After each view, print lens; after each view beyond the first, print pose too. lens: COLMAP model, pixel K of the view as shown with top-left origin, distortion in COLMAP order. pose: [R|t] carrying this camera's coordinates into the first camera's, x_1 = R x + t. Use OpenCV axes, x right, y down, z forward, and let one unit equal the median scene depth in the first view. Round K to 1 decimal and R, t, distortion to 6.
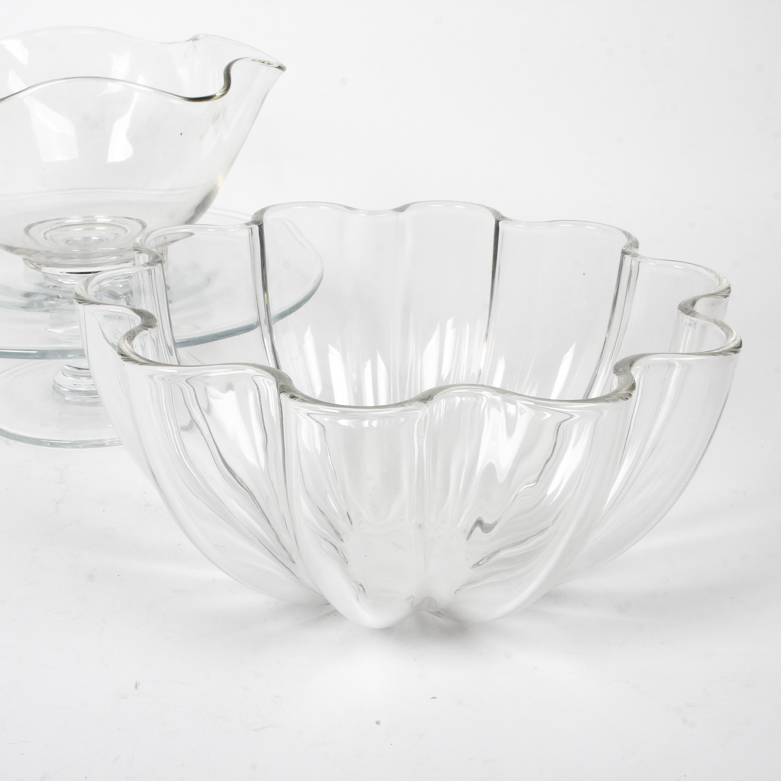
lens RADIAL K [[1434.3, 0, 390.5], [0, 1434.3, 390.5], [0, 0, 1]] dist [-0.082789, 0.086778]
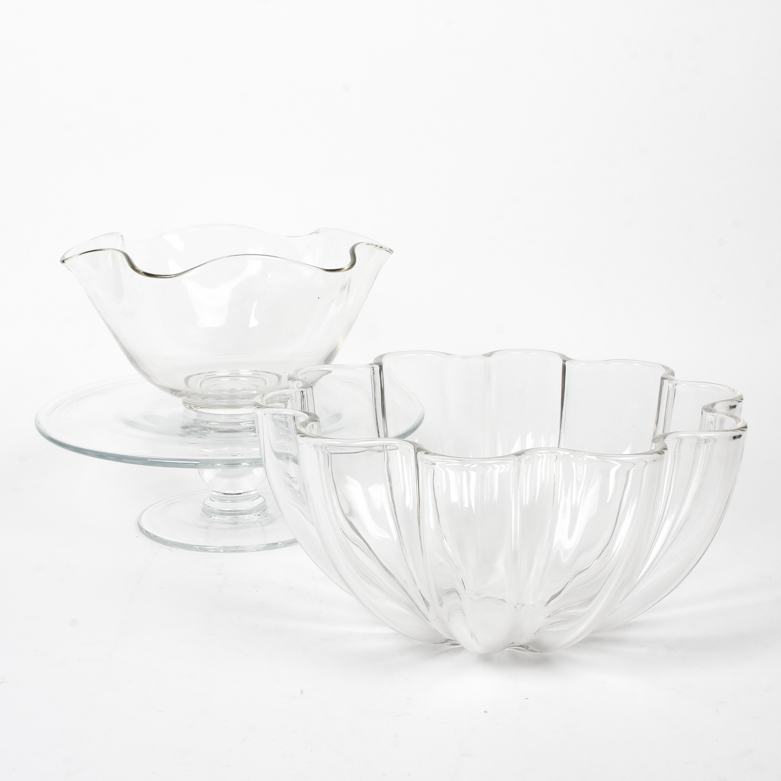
lens RADIAL K [[1526.2, 0, 390.5], [0, 1526.2, 390.5], [0, 0, 1]] dist [-0.037014, -0.241052]
pose [[0.999292, -0.013942, -0.034939, -0.033930], [0.008146, 0.986943, -0.160864, 0.127700], [0.036726, 0.160466, 0.986358, -0.353543]]
